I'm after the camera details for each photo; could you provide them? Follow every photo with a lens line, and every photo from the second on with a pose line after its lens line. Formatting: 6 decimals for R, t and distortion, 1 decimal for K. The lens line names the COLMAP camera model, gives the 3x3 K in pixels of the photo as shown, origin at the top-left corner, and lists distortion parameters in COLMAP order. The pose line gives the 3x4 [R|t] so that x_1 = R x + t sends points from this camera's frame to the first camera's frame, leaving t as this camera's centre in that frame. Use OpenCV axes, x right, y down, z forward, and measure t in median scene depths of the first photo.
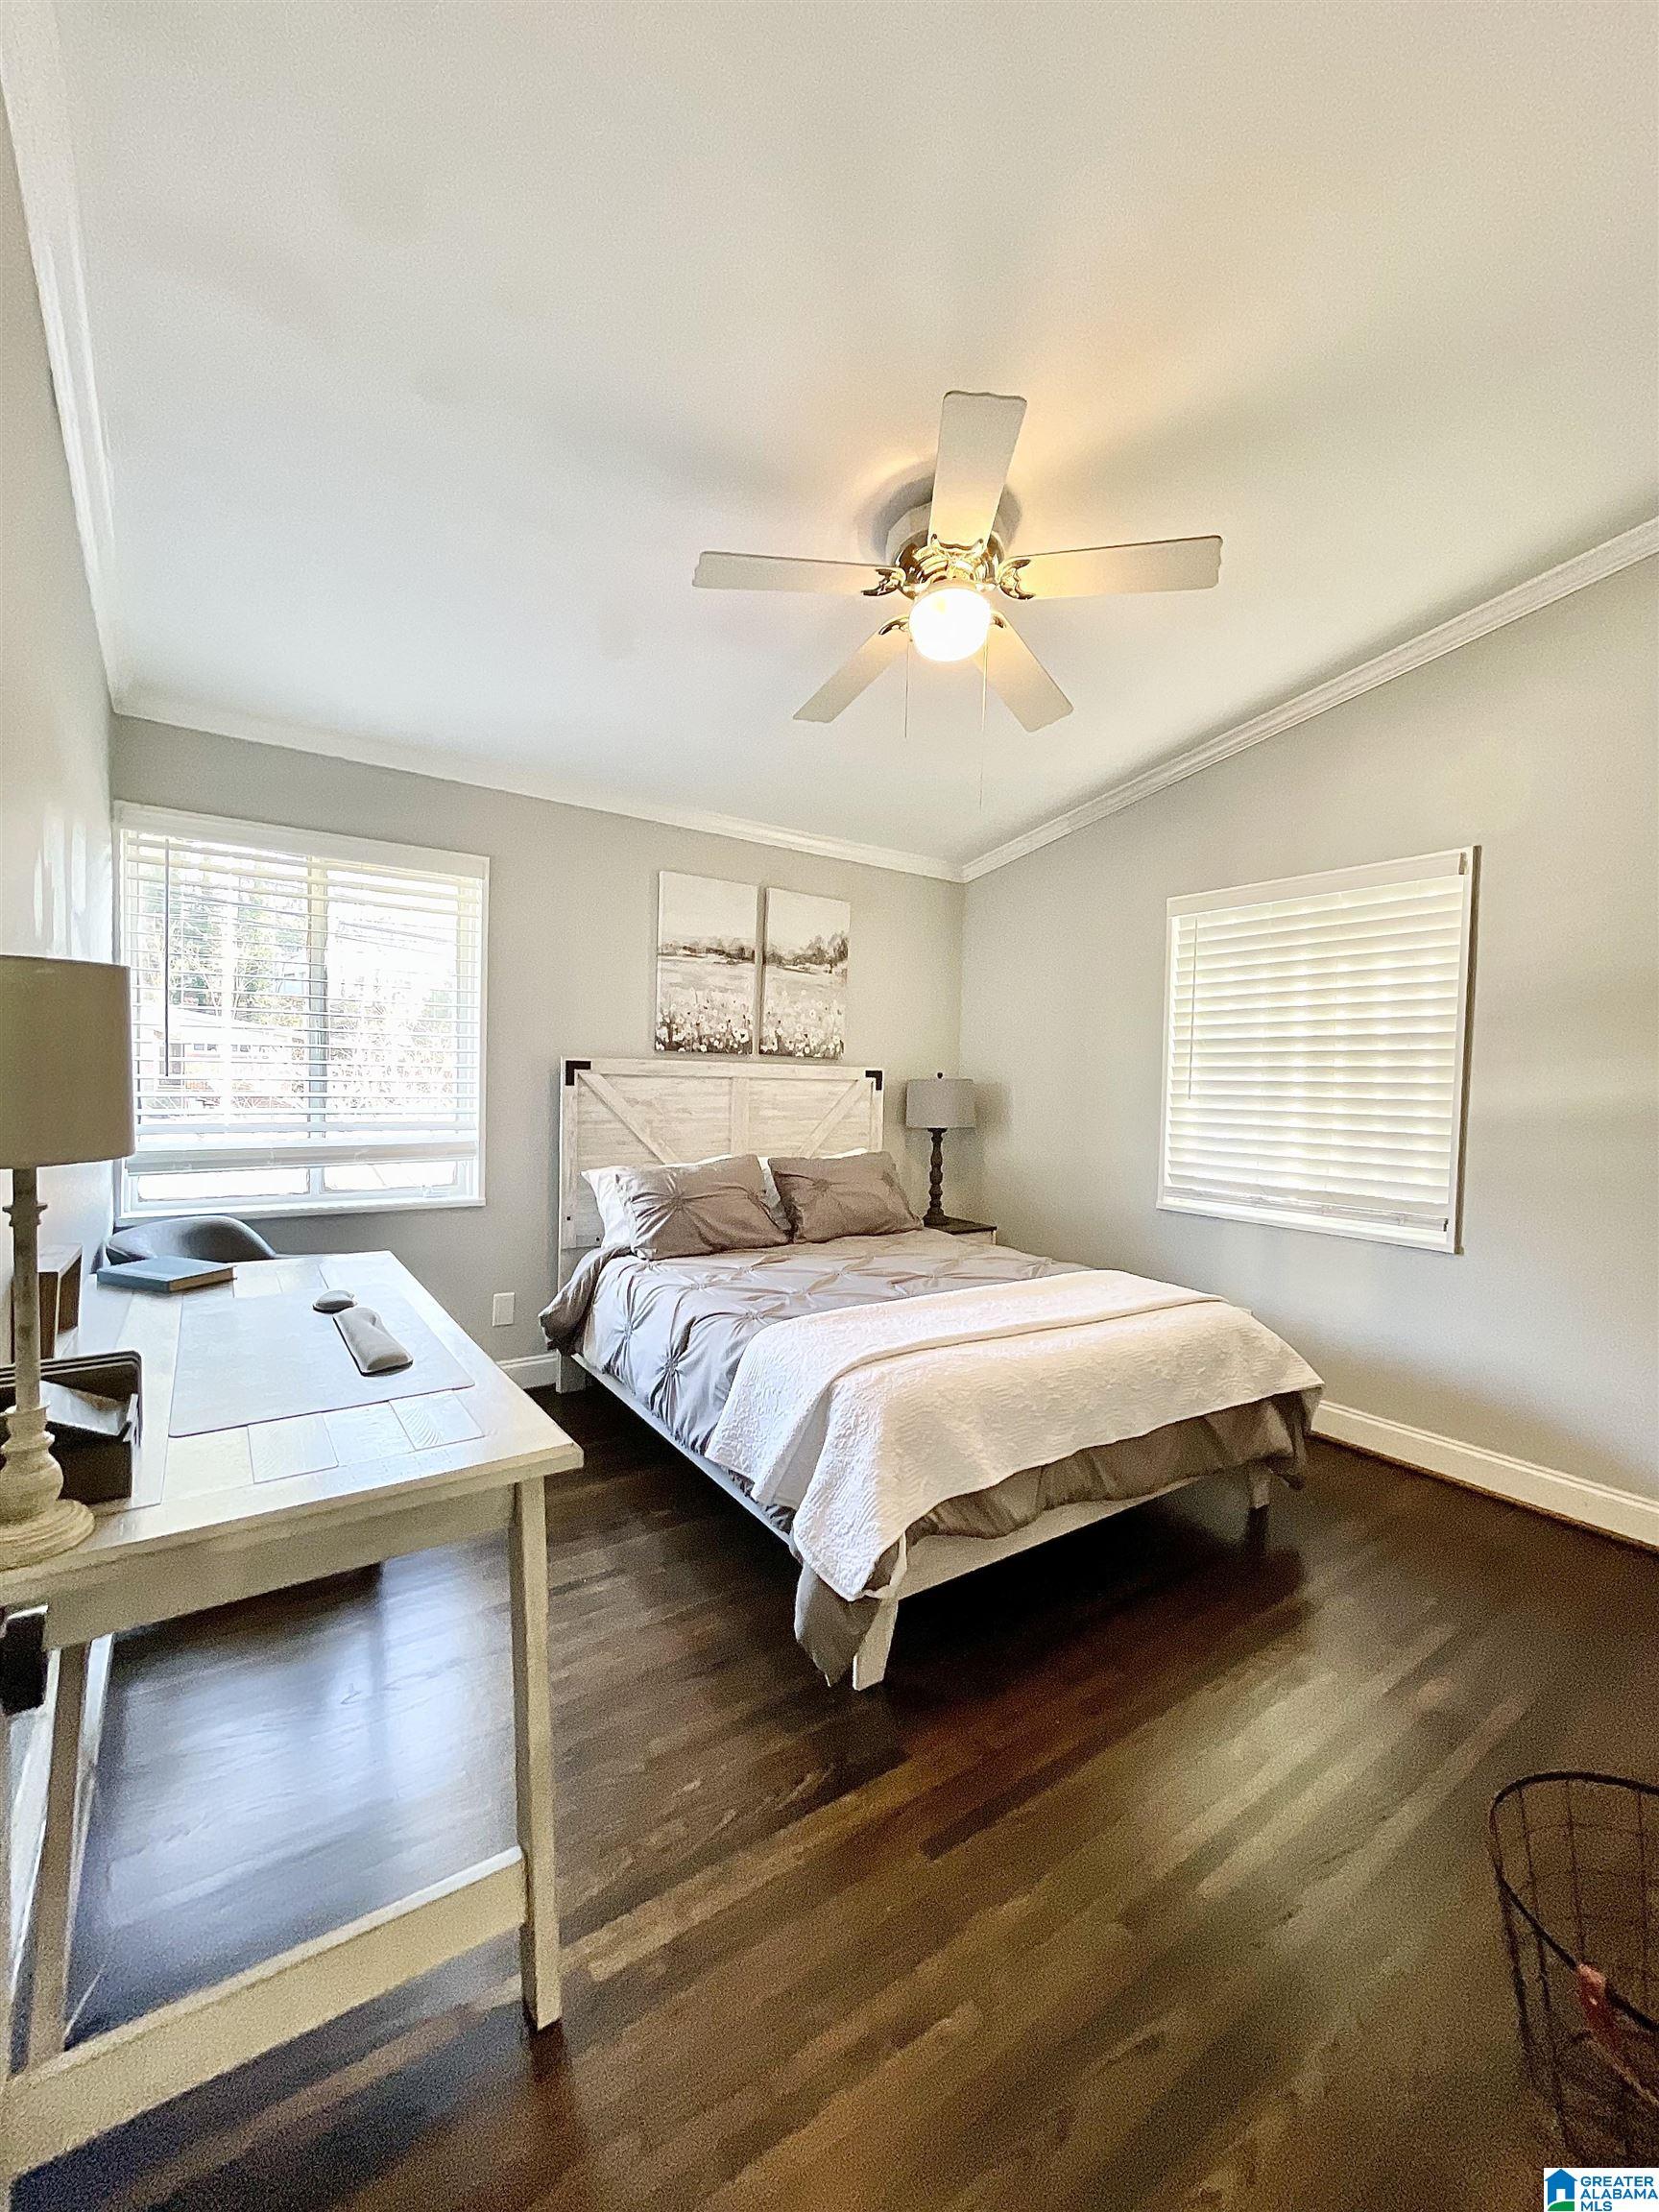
lens RADIAL K [[891.3, 0, 829.5], [0, 891.3, 1106.0], [0, 0, 1]] dist [-0.000308, -0.000068]
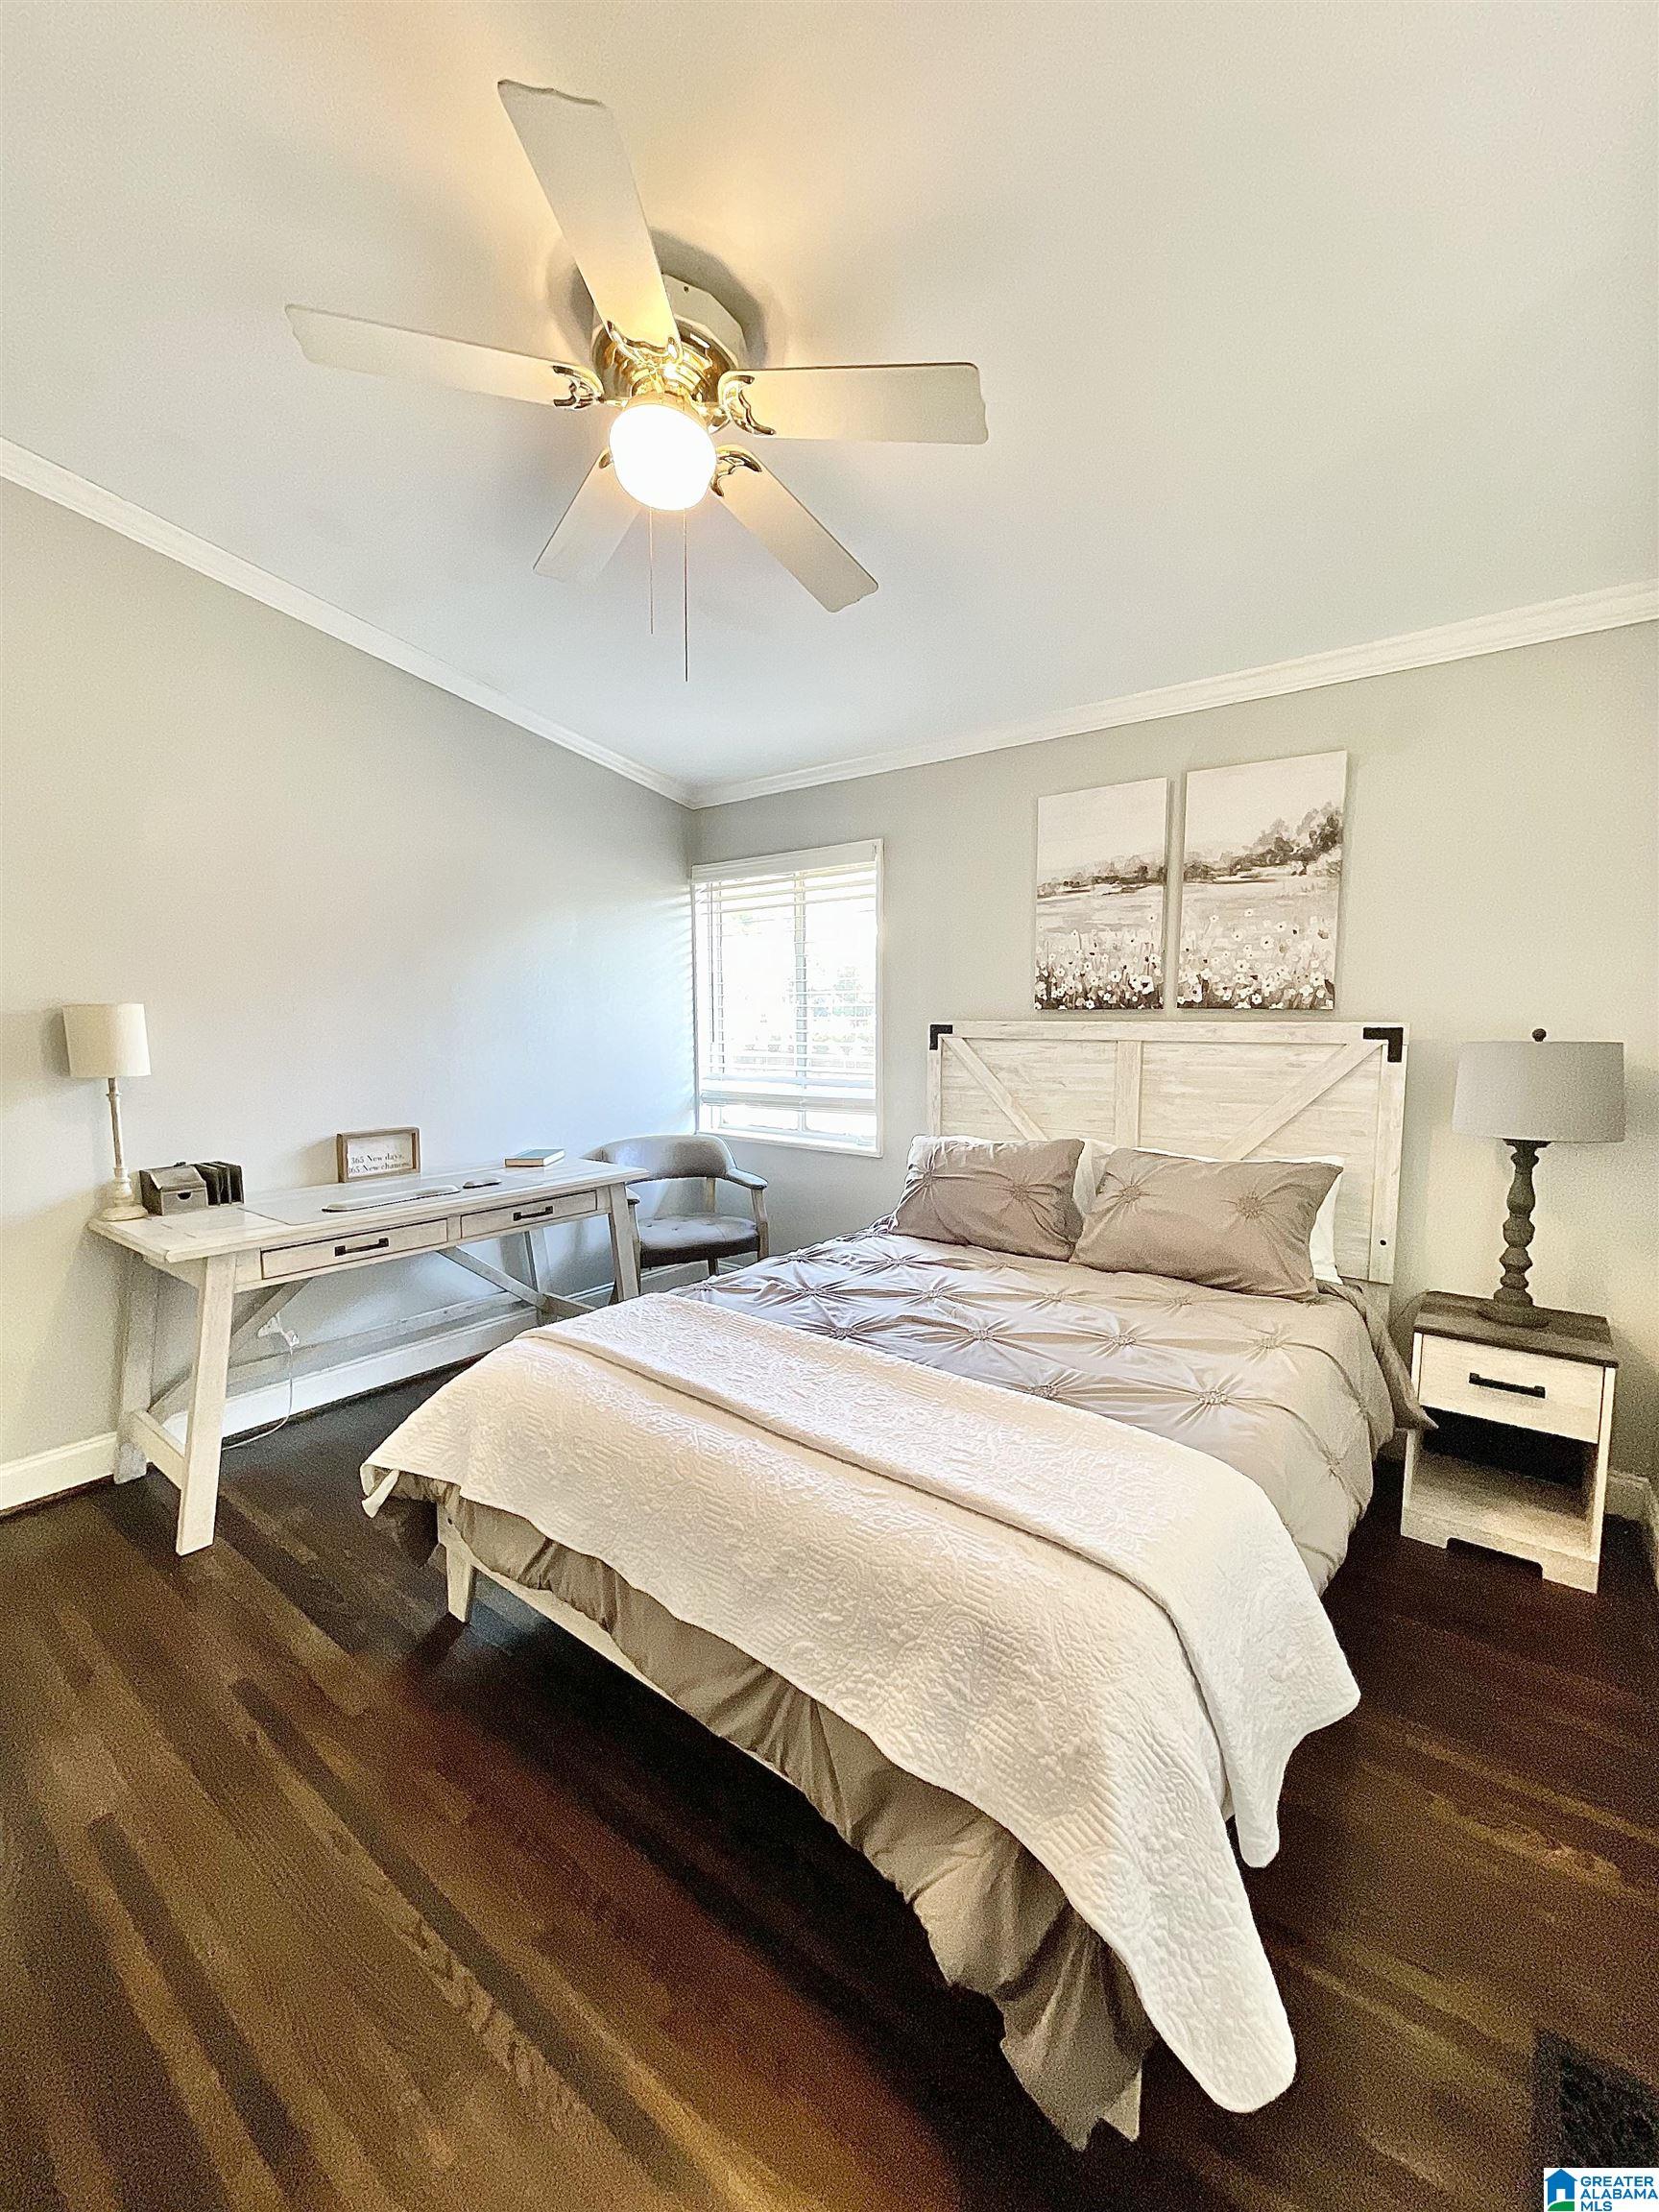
lens RADIAL K [[903.7, 0, 834.9], [0, 903.7, 1096.5], [0, 0, 1]] dist [-0.000482, -0.000084]
pose [[0.300230, 0.055523, -0.952249, 0.563080], [-0.023681, 0.998431, 0.050750, -0.017515], [0.953573, 0.007314, 0.301074, 0.530361]]
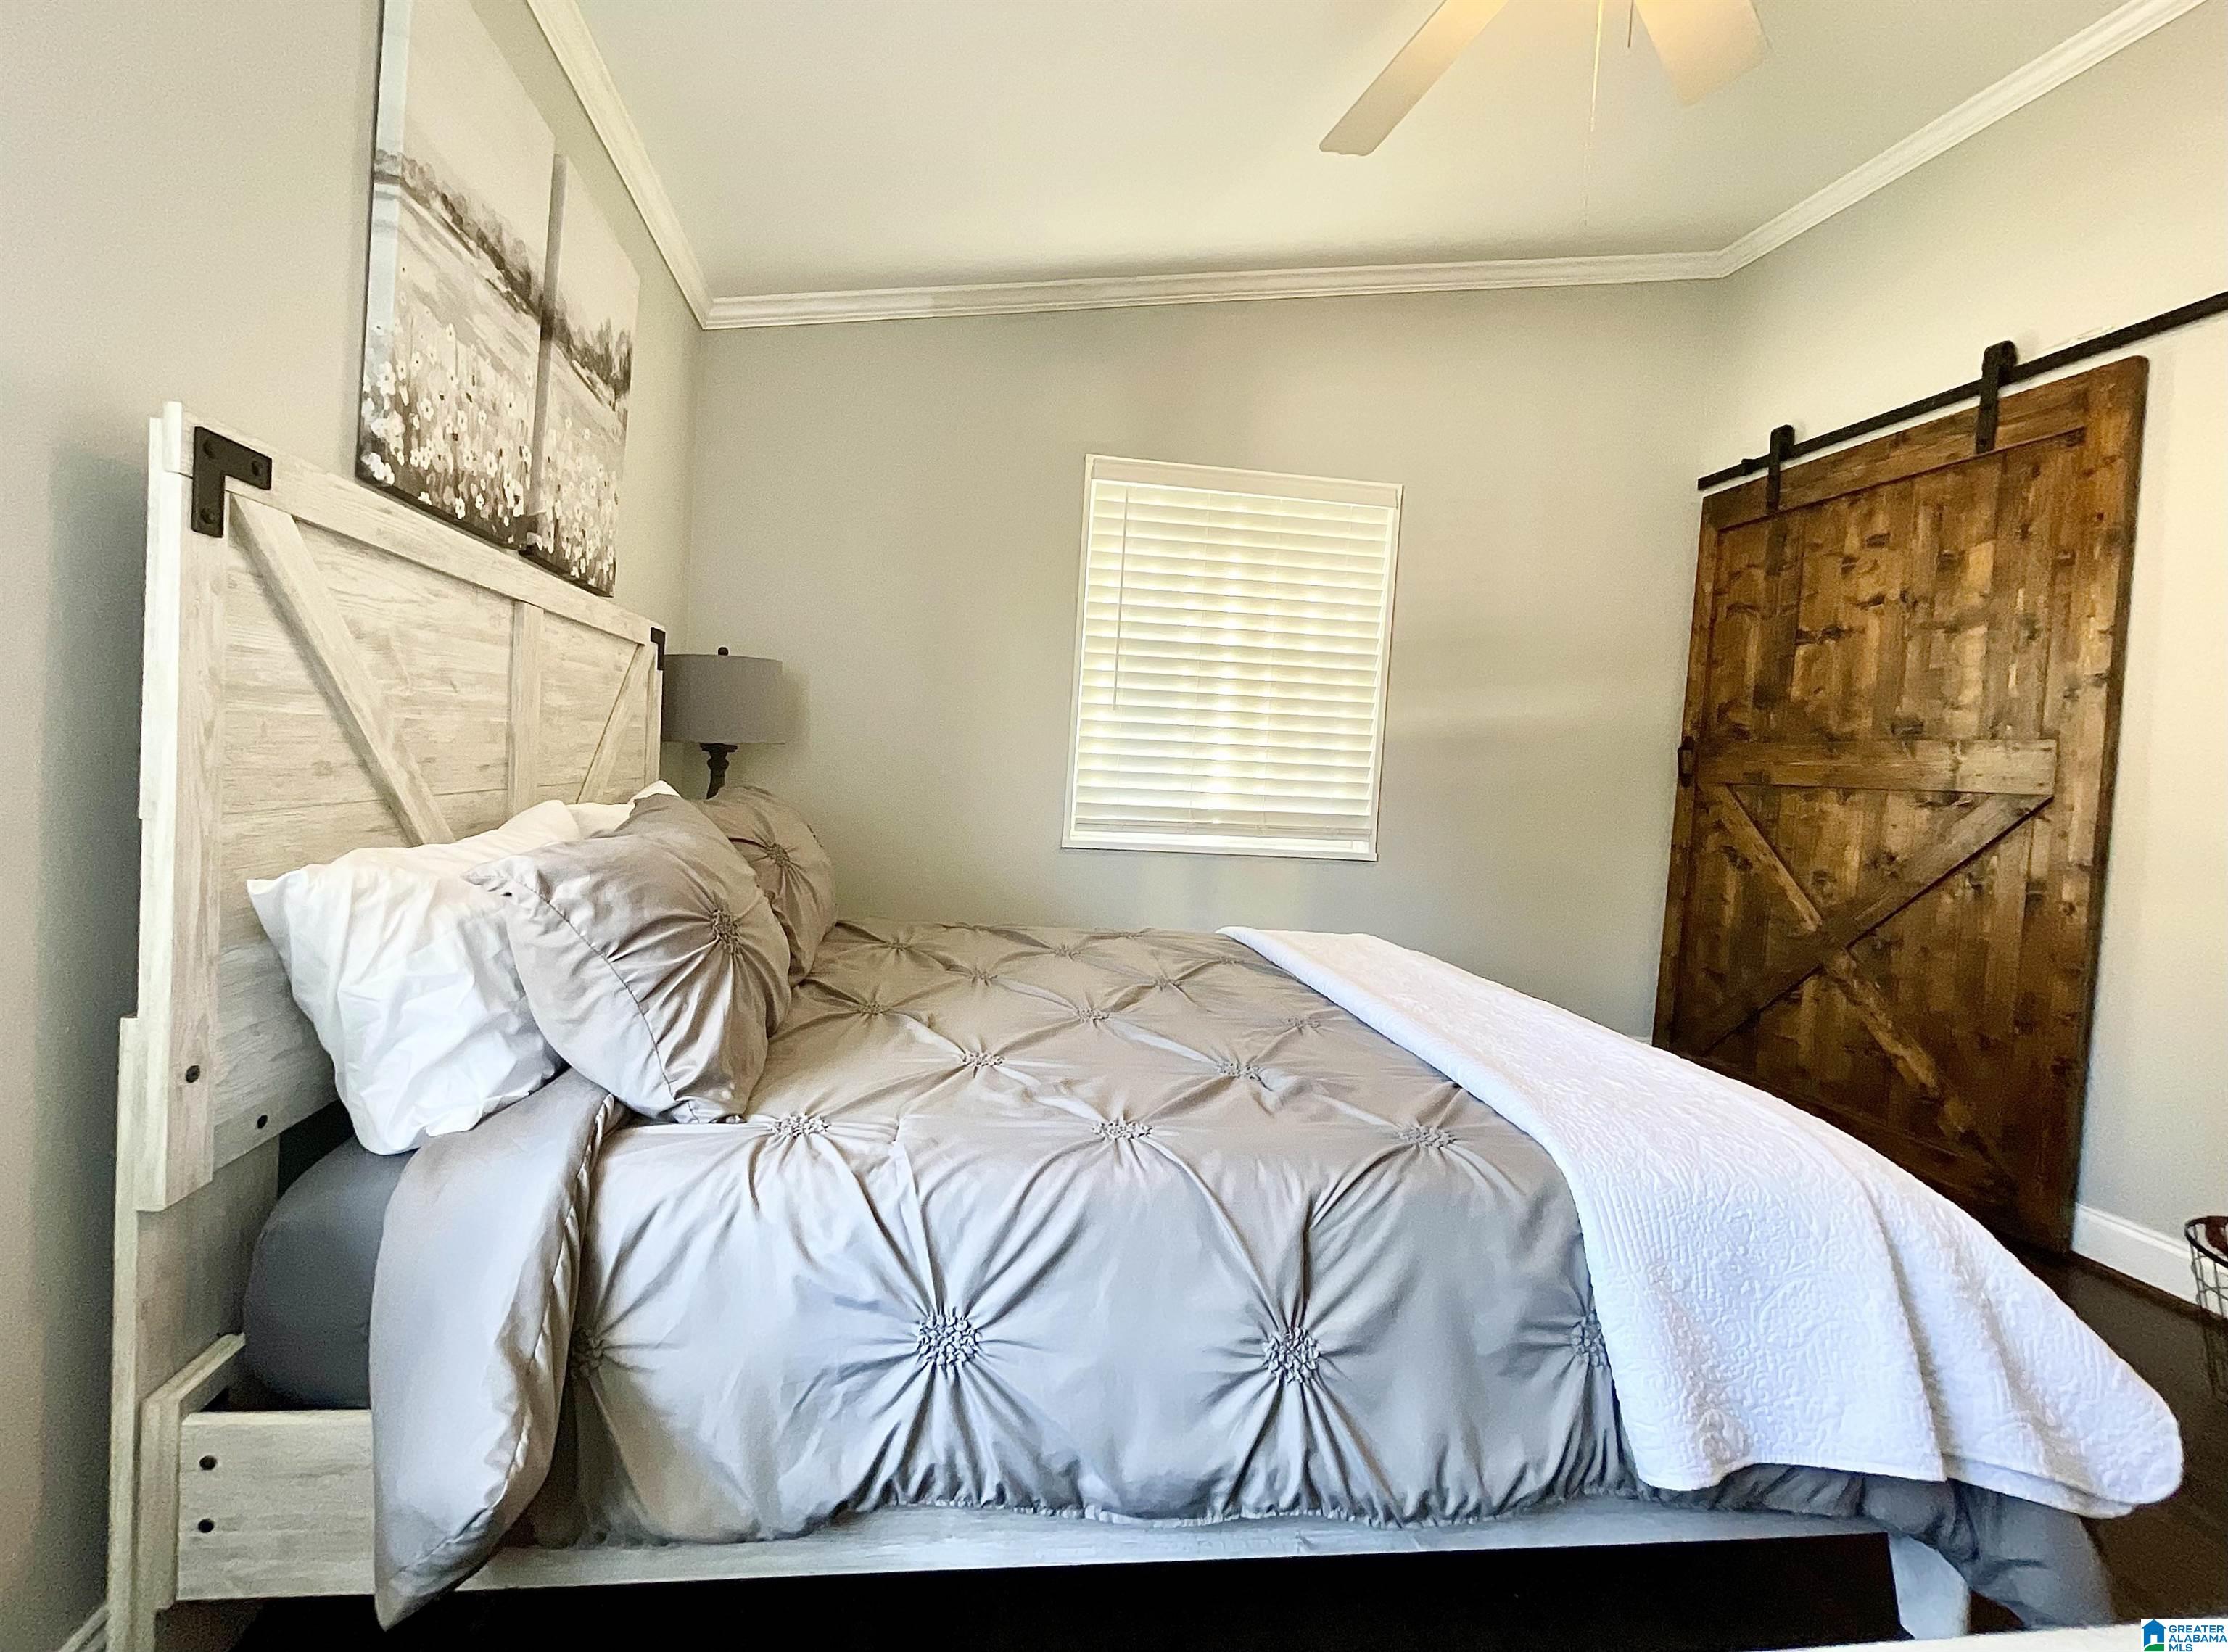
lens RADIAL K [[953.3, 0, 1051.2], [0, 953.3, 780.0], [0, 0, 1]] dist [-0.000266, -0.000100]
pose [[0.456958, -0.020168, 0.889260, -0.372646], [-0.016979, 0.999363, 0.031390, 0.028396], [-0.889326, -0.029442, 0.456324, 0.602798]]
